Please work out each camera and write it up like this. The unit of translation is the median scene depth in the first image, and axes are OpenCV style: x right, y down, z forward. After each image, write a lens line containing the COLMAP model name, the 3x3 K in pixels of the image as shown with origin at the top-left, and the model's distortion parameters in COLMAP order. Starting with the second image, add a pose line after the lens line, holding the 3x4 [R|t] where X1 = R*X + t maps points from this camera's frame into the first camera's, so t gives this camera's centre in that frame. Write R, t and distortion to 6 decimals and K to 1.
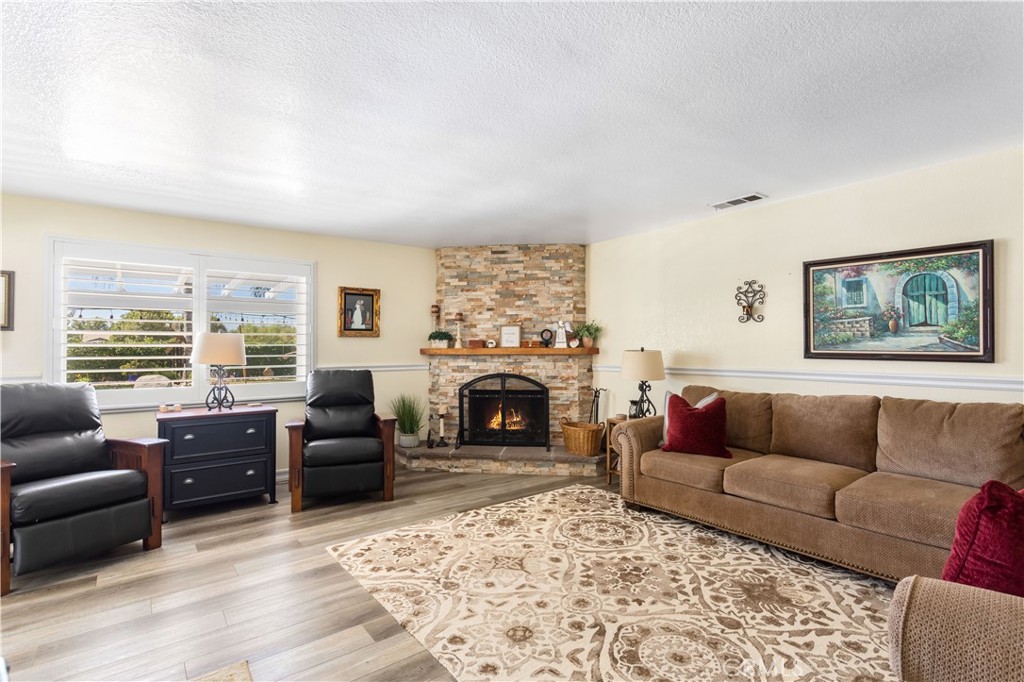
lens RADIAL K [[497.7, 0, 509.5], [0, 497.7, 339.2], [0, 0, 1]] dist [0.001629, 0.002592]
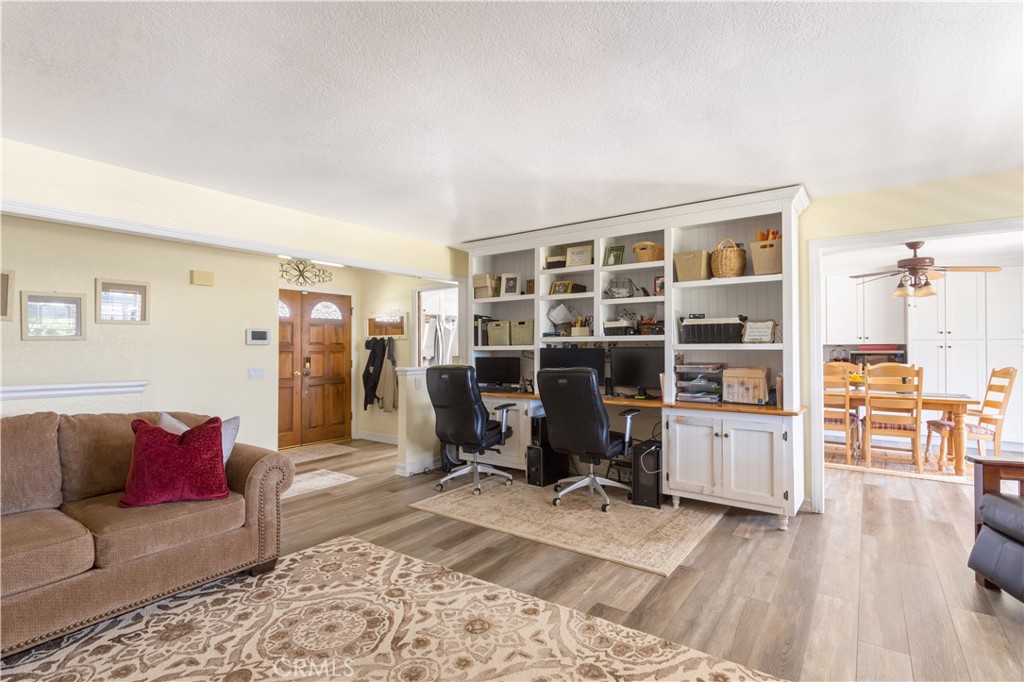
lens RADIAL K [[497.7, 0, 511.9], [0, 497.7, 342.9], [0, 0, 1]] dist [0.001629, 0.002592]
pose [[-0.959177, 0.008907, -0.282667, 0.239605], [0.015910, 0.999620, -0.022489, 0.028543], [0.282359, -0.026068, -0.958954, 2.035502]]
